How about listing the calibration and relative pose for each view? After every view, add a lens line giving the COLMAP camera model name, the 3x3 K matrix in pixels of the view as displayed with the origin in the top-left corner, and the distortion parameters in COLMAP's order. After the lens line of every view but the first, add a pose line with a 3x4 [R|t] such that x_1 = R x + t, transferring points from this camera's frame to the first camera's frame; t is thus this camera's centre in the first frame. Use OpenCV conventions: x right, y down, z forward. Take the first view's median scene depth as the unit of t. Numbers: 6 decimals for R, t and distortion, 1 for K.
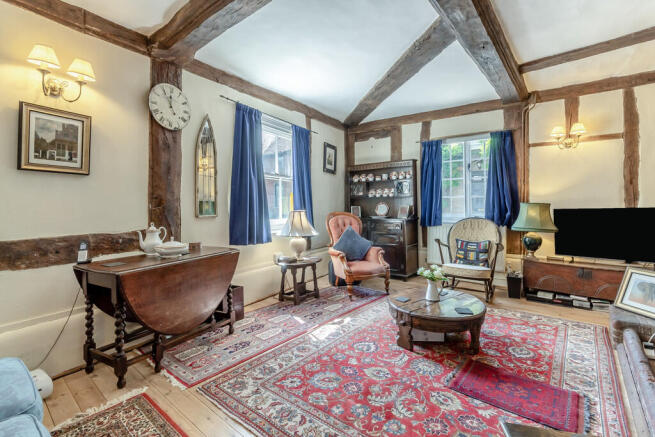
lens RADIAL K [[304.4, 0, 315.5], [0, 304.4, 208.1], [0, 0, 1]] dist [0.002881, 0.000710]
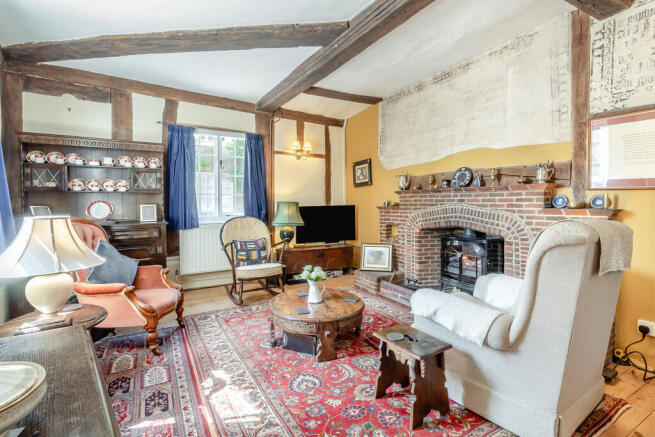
lens RADIAL K [[314.3, 0, 336.6], [0, 314.3, 204.7], [0, 0, 1]] dist [0.001162, 0.000181]
pose [[0.310150, -0.004011, 0.950679, -0.393396], [0.008901, 0.999960, 0.001316, -0.006142], [-0.950646, 0.008054, 0.310173, 0.447263]]
